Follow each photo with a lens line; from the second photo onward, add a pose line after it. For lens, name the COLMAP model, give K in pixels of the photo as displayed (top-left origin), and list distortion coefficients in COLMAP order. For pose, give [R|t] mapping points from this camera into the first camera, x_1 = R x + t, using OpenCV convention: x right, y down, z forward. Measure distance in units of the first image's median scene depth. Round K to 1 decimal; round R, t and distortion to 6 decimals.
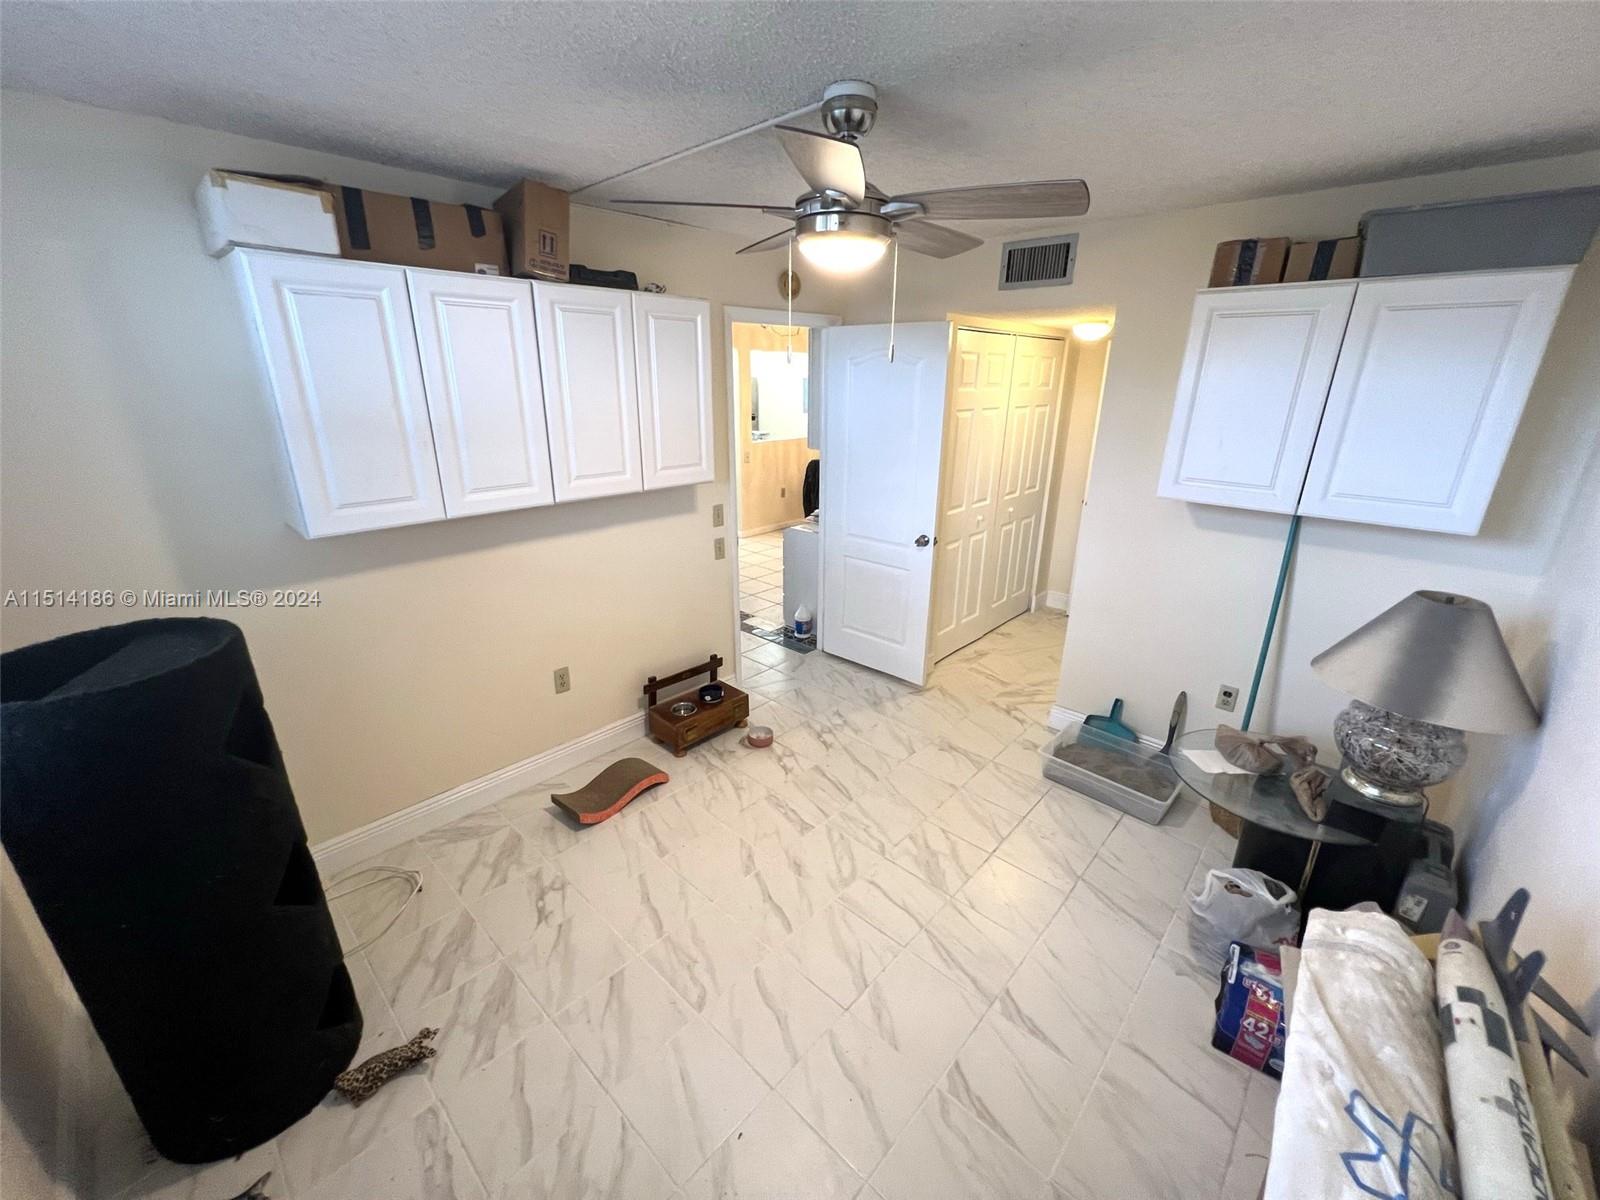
lens RADIAL K [[646.1, 0, 791.9], [0, 646.1, 599.3], [0, 0, 1]] dist [0.013545, 0.000306]
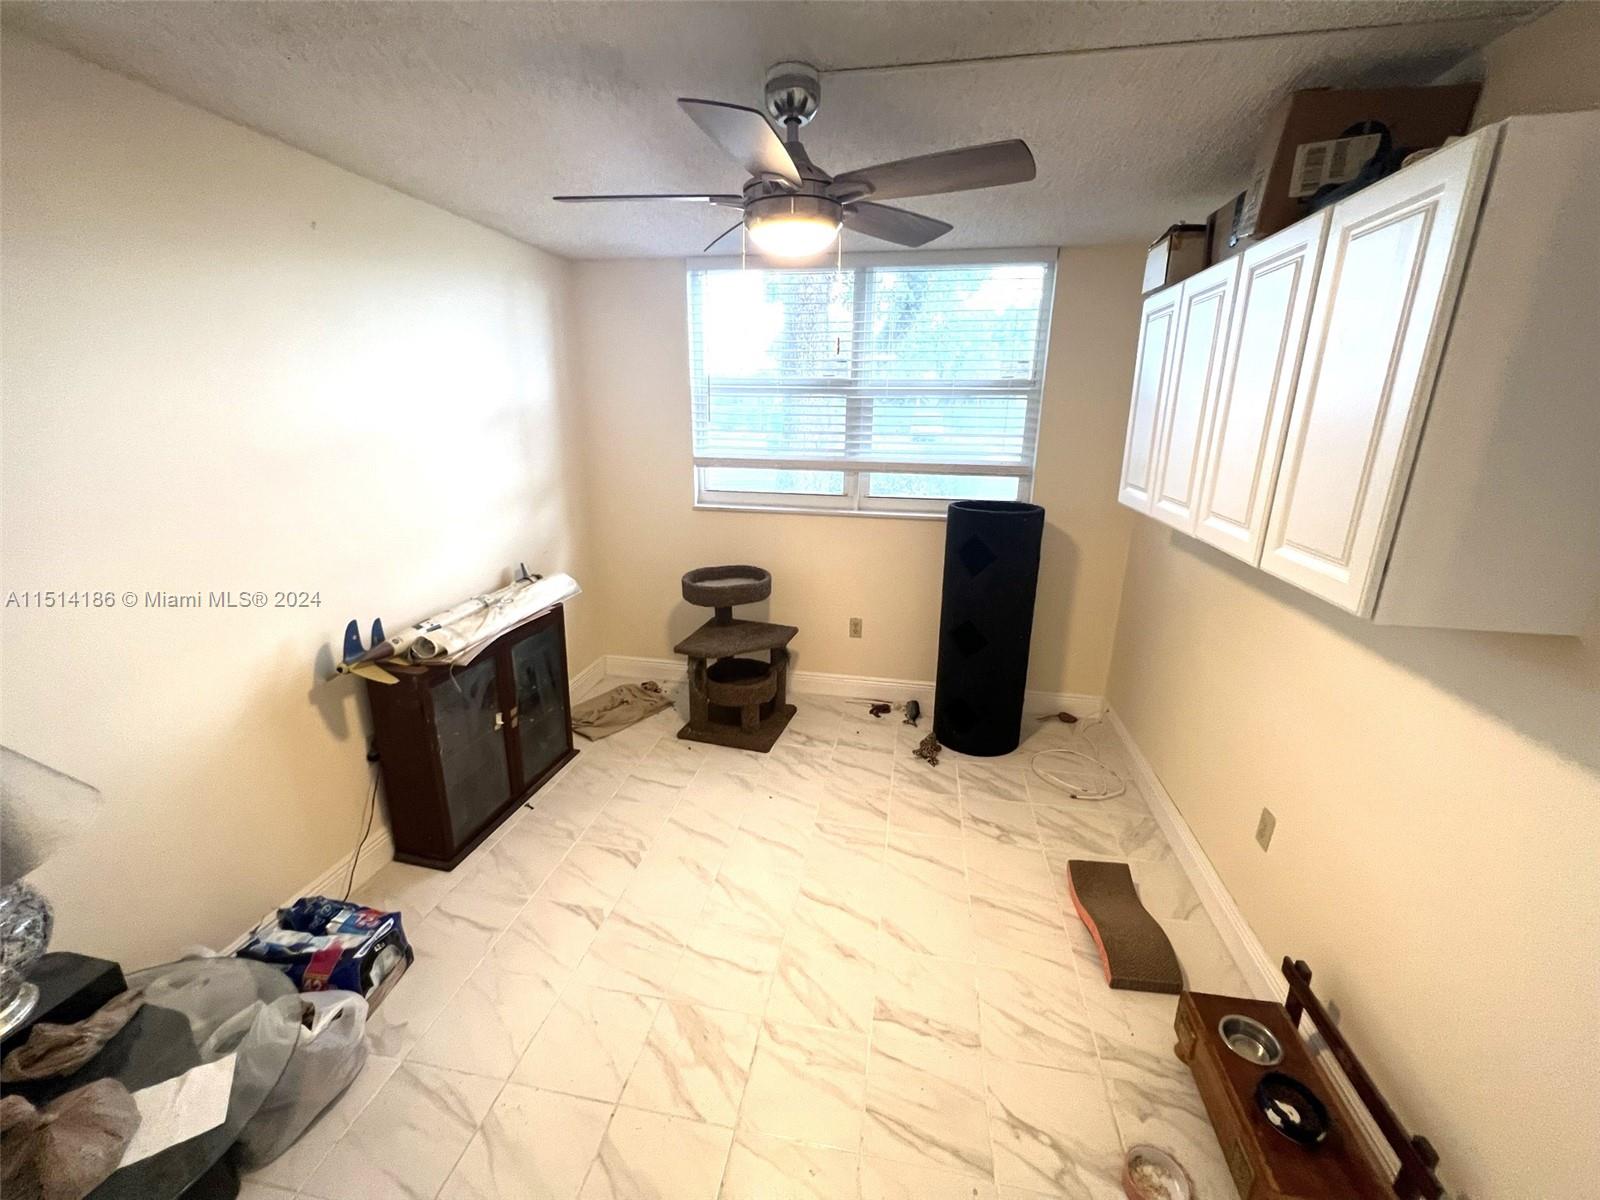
lens RADIAL K [[646.1, 0, 799.5], [0, 646.1, 597.4], [0, 0, 1]] dist [0.013545, 0.000306]
pose [[-0.837575, 0.143325, -0.527187, 0.343449], [-0.193554, 0.824535, 0.531676, -0.315439], [0.510887, 0.547357, -0.662869, 1.006443]]
